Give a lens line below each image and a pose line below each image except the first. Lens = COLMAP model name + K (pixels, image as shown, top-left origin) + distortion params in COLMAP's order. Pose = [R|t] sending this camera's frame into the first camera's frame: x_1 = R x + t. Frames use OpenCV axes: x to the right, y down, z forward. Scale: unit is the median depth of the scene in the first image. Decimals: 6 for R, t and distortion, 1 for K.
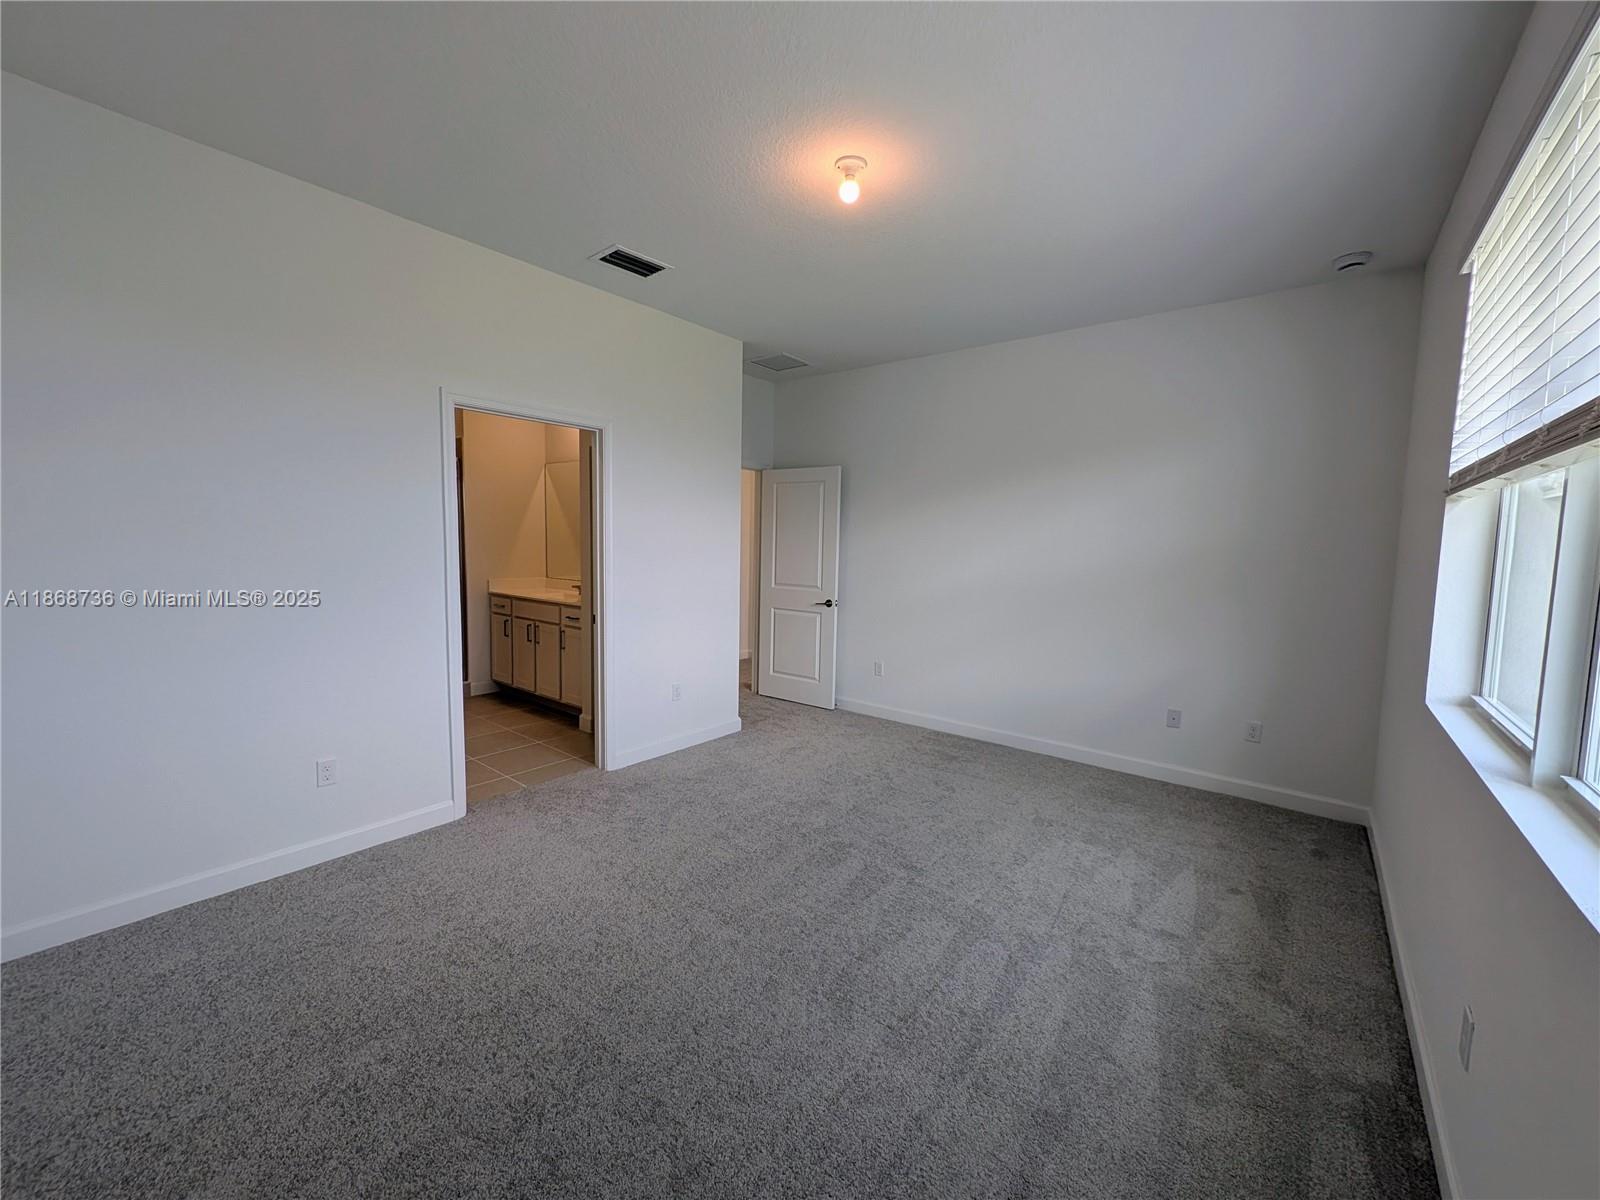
lens RADIAL K [[636.6, 0, 800.0], [0, 636.6, 600.0], [0, 0, 1]] dist [0.000480, 0.000036]
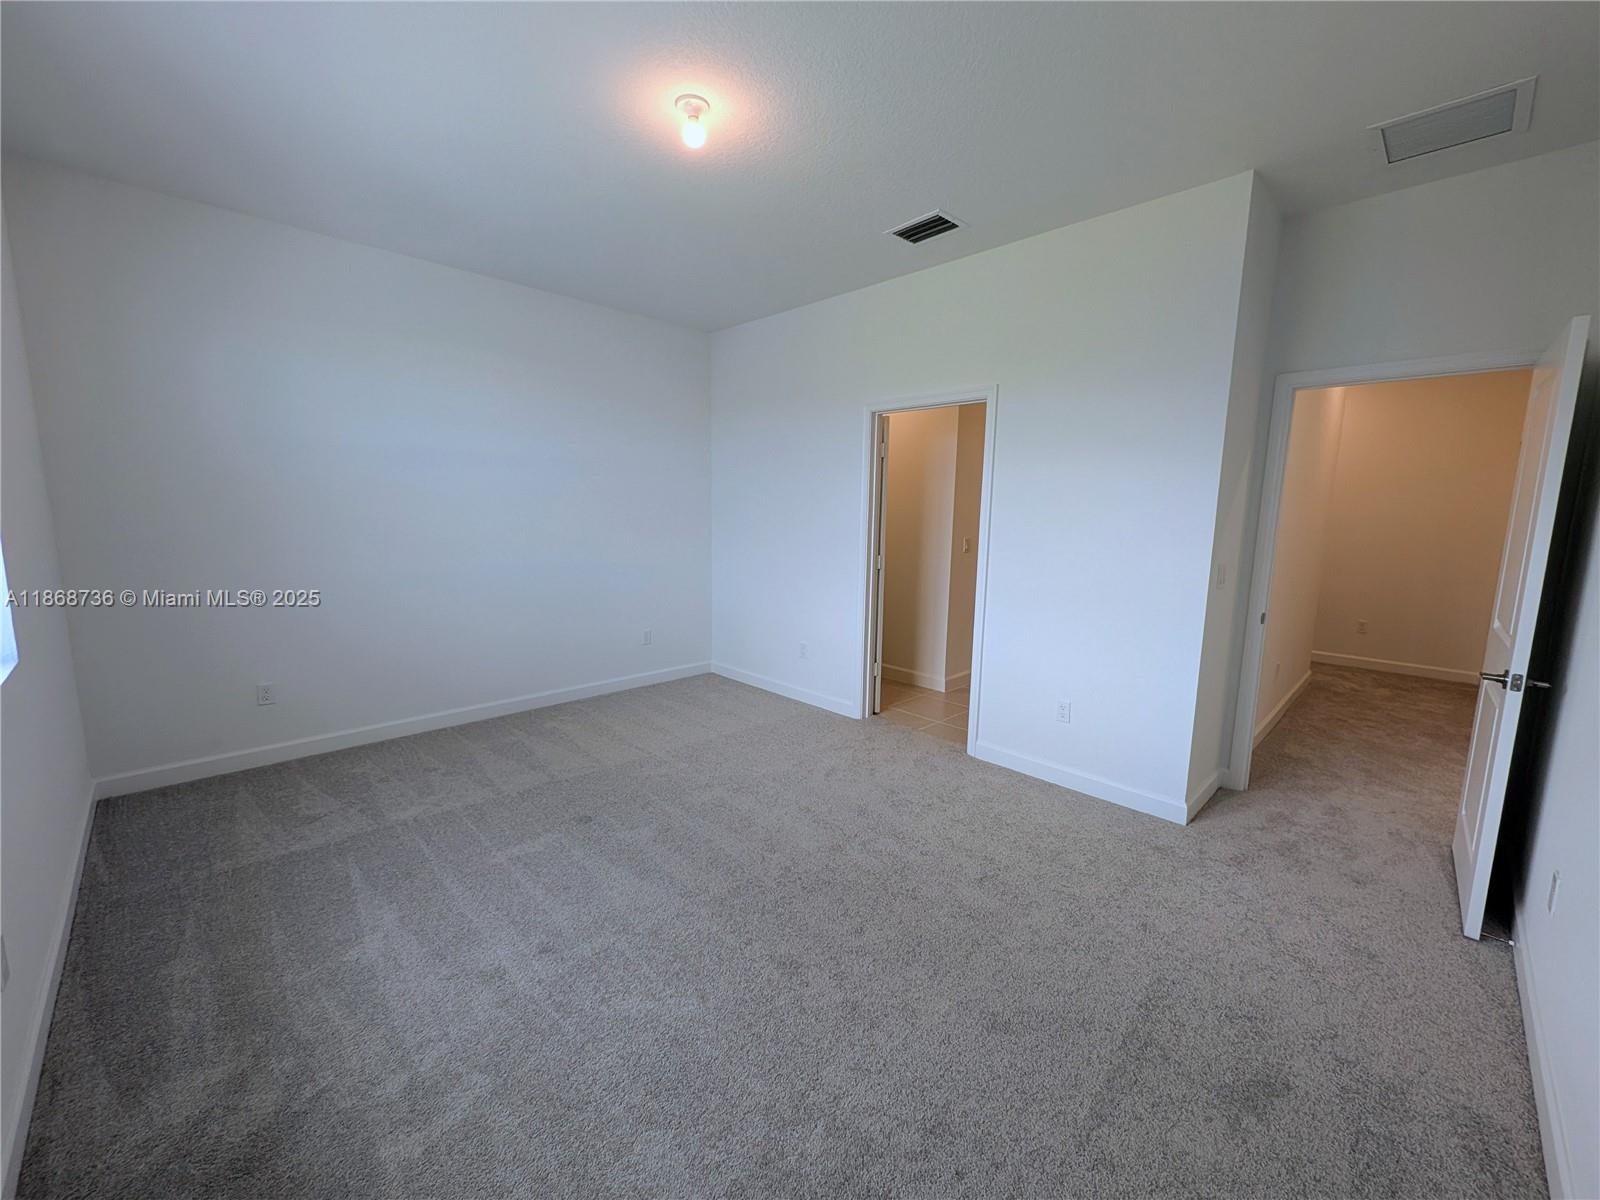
lens RADIAL K [[636.6, 0, 800.0], [0, 636.6, 600.0], [0, 0, 1]] dist [0.000480, 0.000036]
pose [[-0.122193, 0.121364, -0.985058, 0.784721], [-0.109342, 0.984808, 0.134897, -0.079875], [0.986465, 0.124192, -0.107066, 0.973844]]
